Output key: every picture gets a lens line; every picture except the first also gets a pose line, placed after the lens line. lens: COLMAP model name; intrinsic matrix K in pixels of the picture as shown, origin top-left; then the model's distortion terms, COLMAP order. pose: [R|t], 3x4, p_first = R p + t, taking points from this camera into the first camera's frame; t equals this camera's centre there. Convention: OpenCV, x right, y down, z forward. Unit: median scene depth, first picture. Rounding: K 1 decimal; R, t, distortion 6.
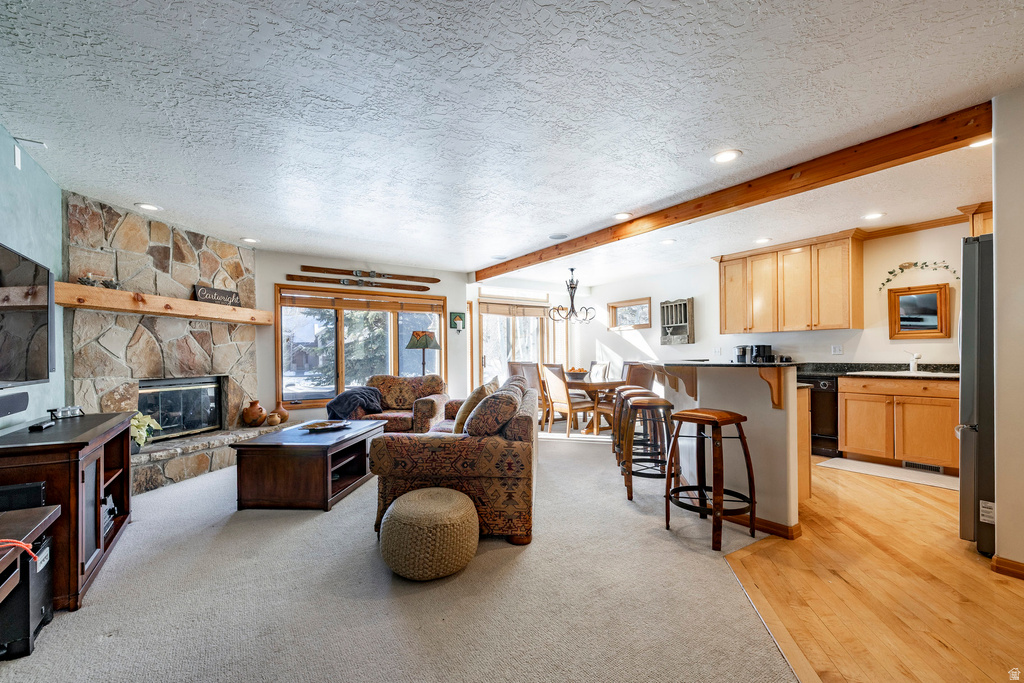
lens RADIAL K [[437.4, 0, 516.3], [0, 437.4, 358.0], [0, 0, 1]] dist [-0.000399, 0.000683]
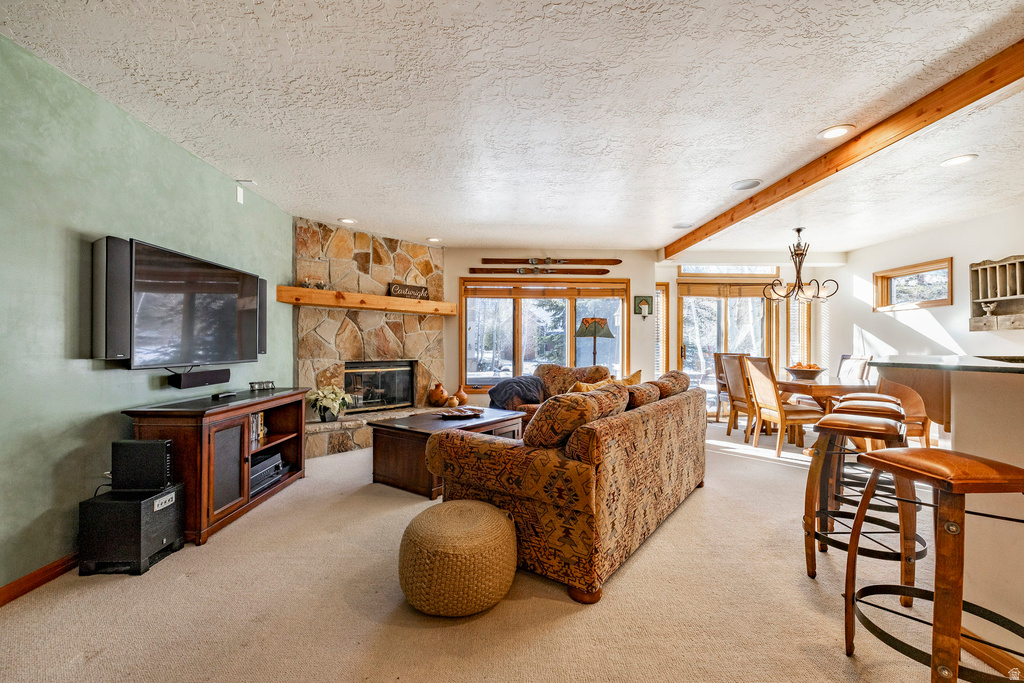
lens RADIAL K [[437.4, 0, 512.1], [0, 437.4, 346.2], [0, 0, 1]] dist [-0.000399, 0.000683]
pose [[0.843925, 0.011393, -0.536341, 0.171229], [-0.012881, 0.999917, 0.000973, -0.001317], [0.536307, 0.006088, 0.844001, 0.178223]]
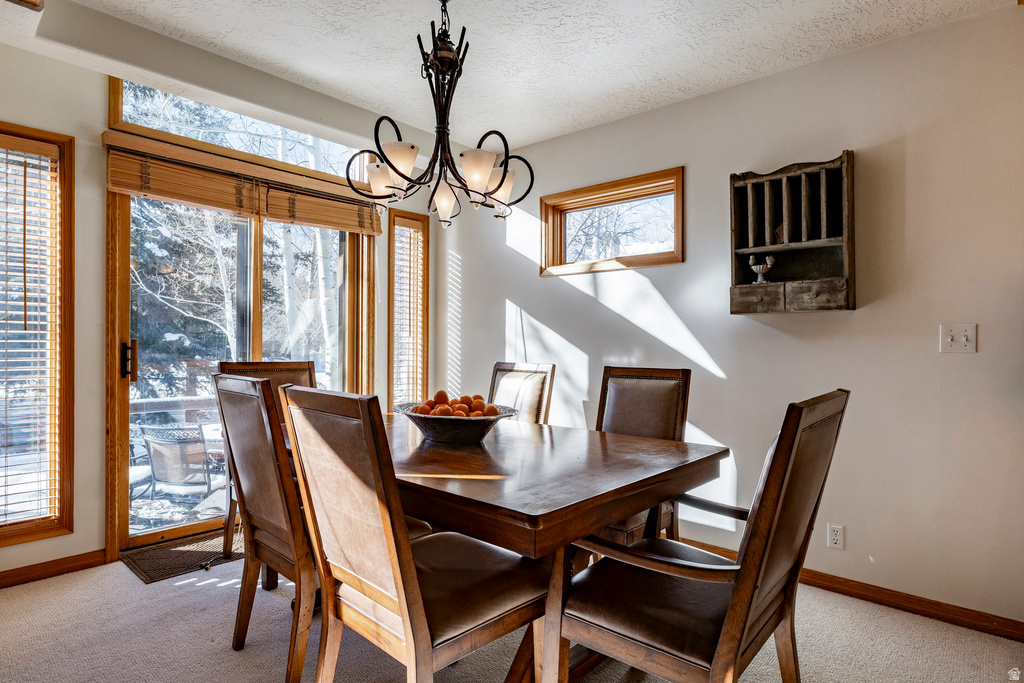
lens RADIAL K [[569.8, 0, 513.2], [0, 569.8, 346.7], [0, 0, 1]] dist [-0.002614, 0.000391]
pose [[0.968505, 0.014596, 0.248565, 0.129982], [-0.014872, 0.999889, -0.000767, -0.006730], [-0.248548, -0.002954, 0.968615, 0.991576]]
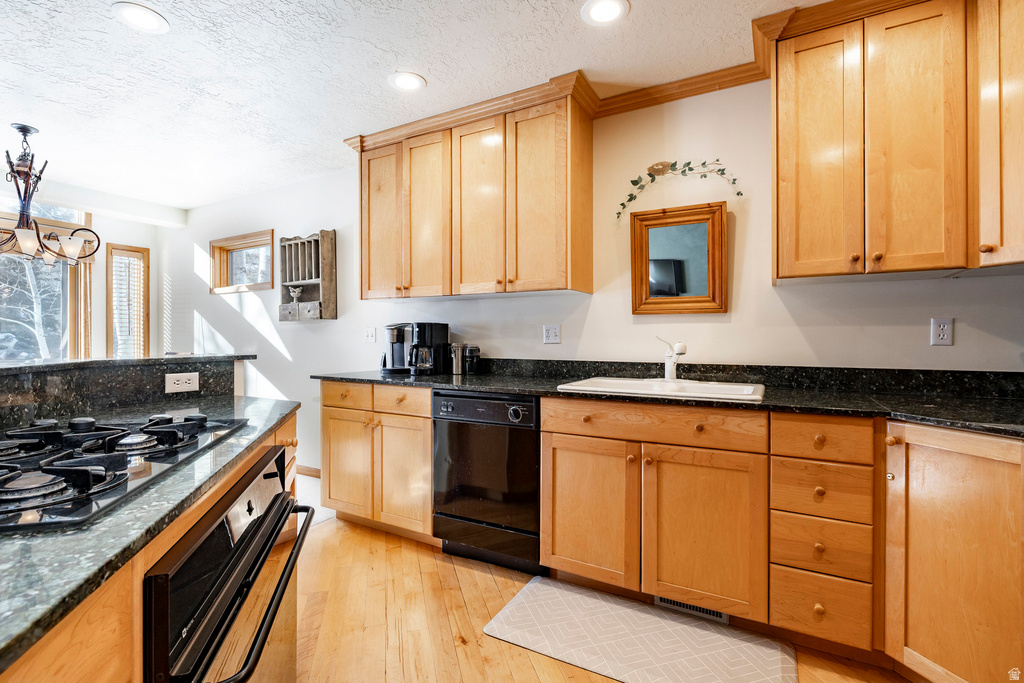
lens RADIAL K [[468.9, 0, 515.7], [0, 468.9, 339.0], [0, 0, 1]] dist [-0.009977, 0.001687]
pose [[0.891708, 0.009050, 0.452520, 0.499036], [-0.006029, 0.999949, -0.008117, -0.009184], [-0.452570, 0.004510, 0.891717, 0.591603]]
